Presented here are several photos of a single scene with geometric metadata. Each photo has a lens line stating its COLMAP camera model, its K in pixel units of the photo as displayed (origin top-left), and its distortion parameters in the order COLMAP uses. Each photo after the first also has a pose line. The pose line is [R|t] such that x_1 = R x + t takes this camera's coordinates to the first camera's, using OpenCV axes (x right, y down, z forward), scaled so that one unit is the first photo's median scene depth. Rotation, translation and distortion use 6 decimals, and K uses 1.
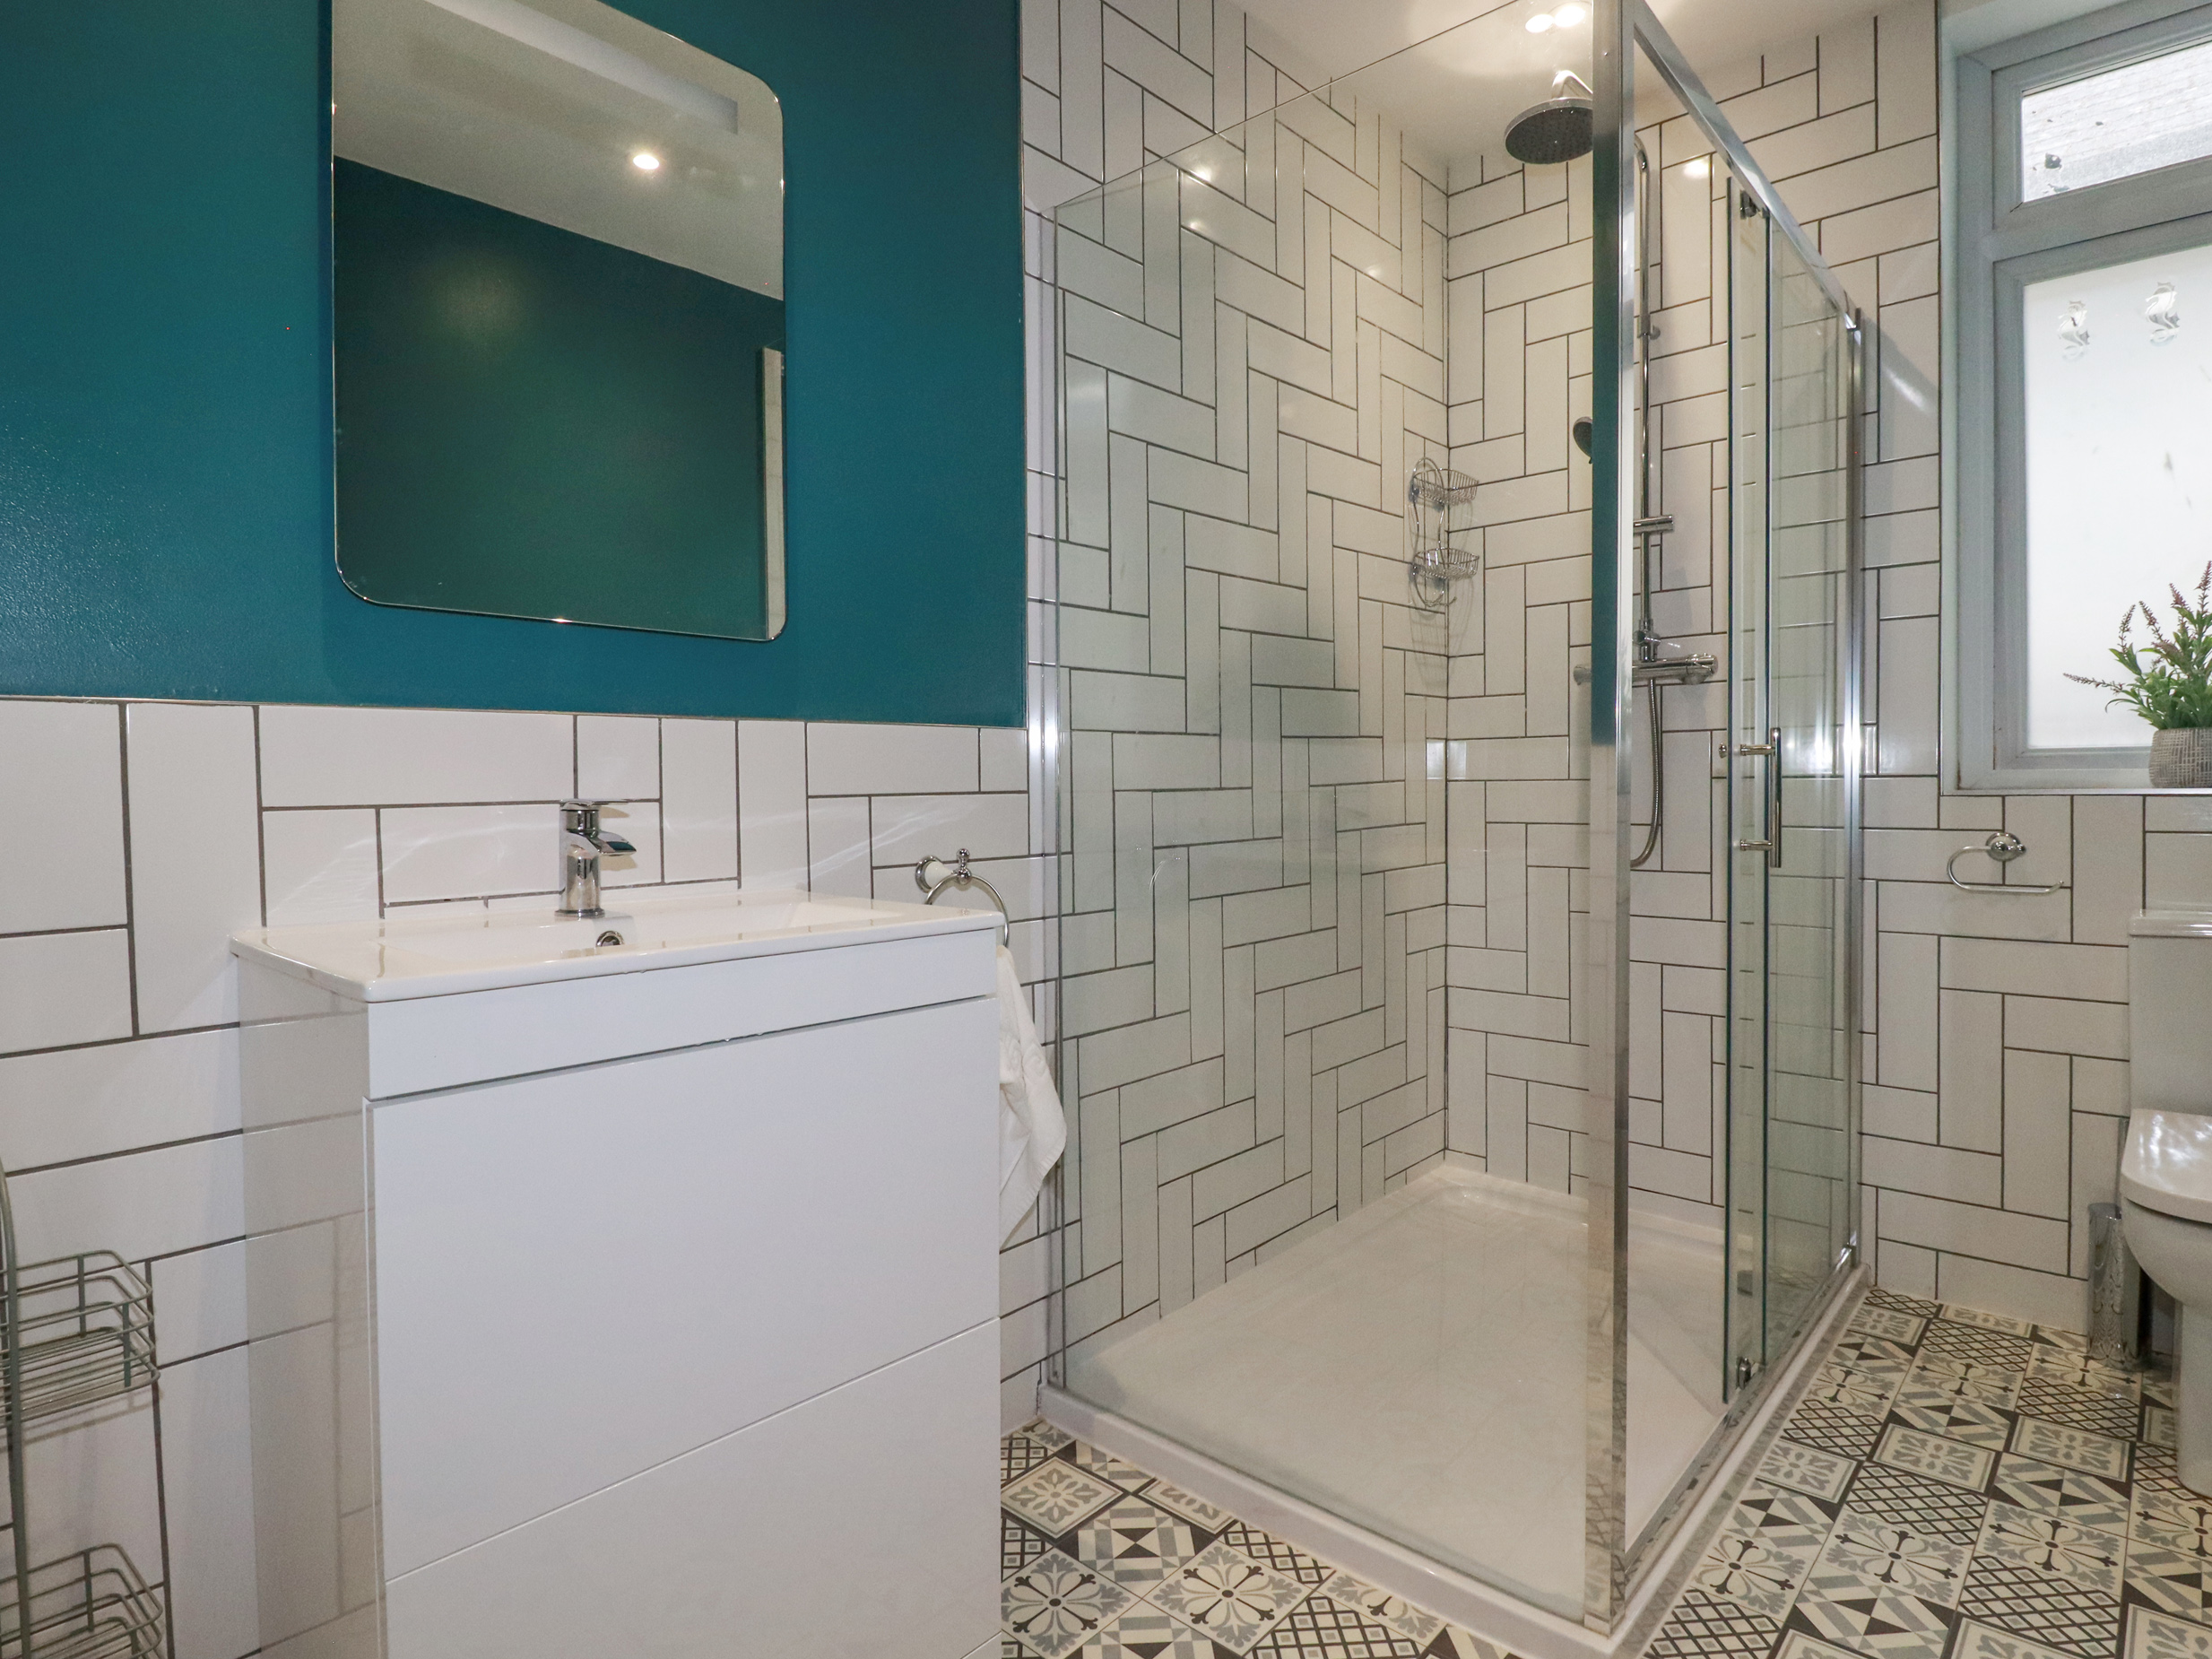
lens RADIAL K [[1189.5, 0, 1106.0], [0, 1189.5, 829.5], [0, 0, 1]] dist [-0.001788, -0.013784]
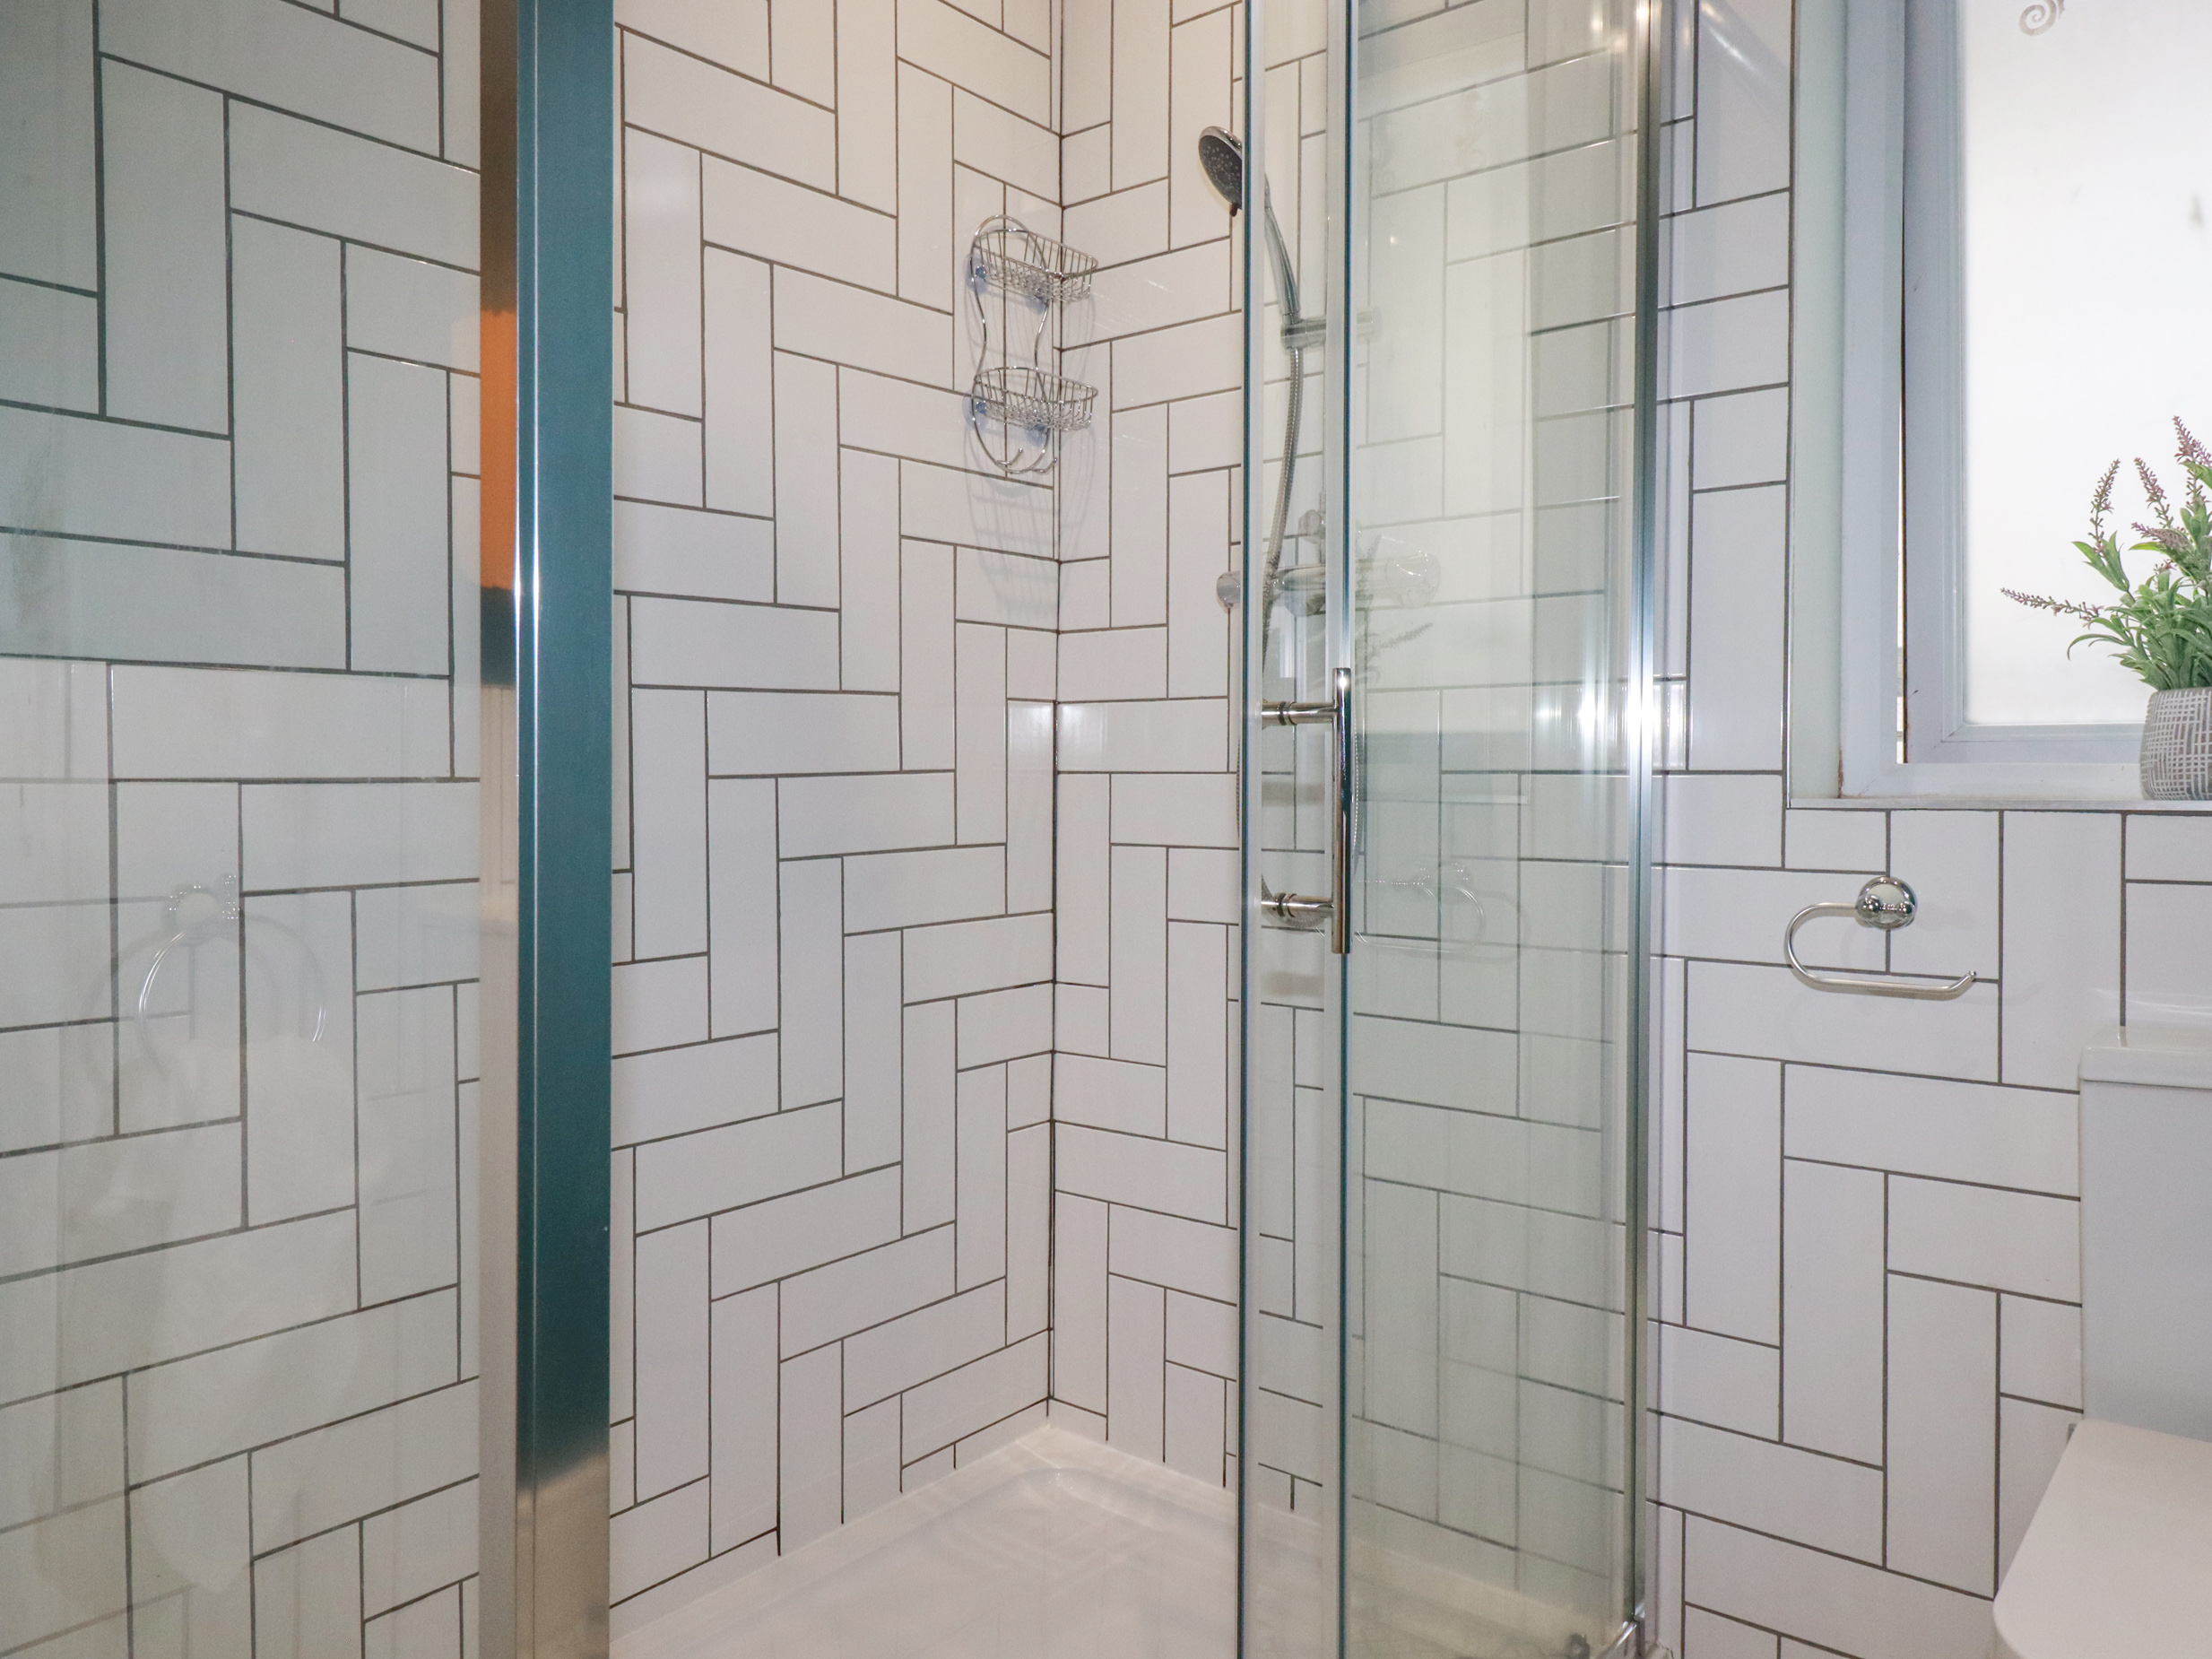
lens RADIAL K [[1568.2, 0, 1106.0], [0, 1568.2, 829.5], [0, 0, 1]] dist [-0.000525, -0.003160]
pose [[0.998075, 0.010926, 0.061046, 0.333786], [-0.010619, 0.999929, -0.005356, -0.011082], [-0.061100, 0.004698, 0.998121, 0.282074]]
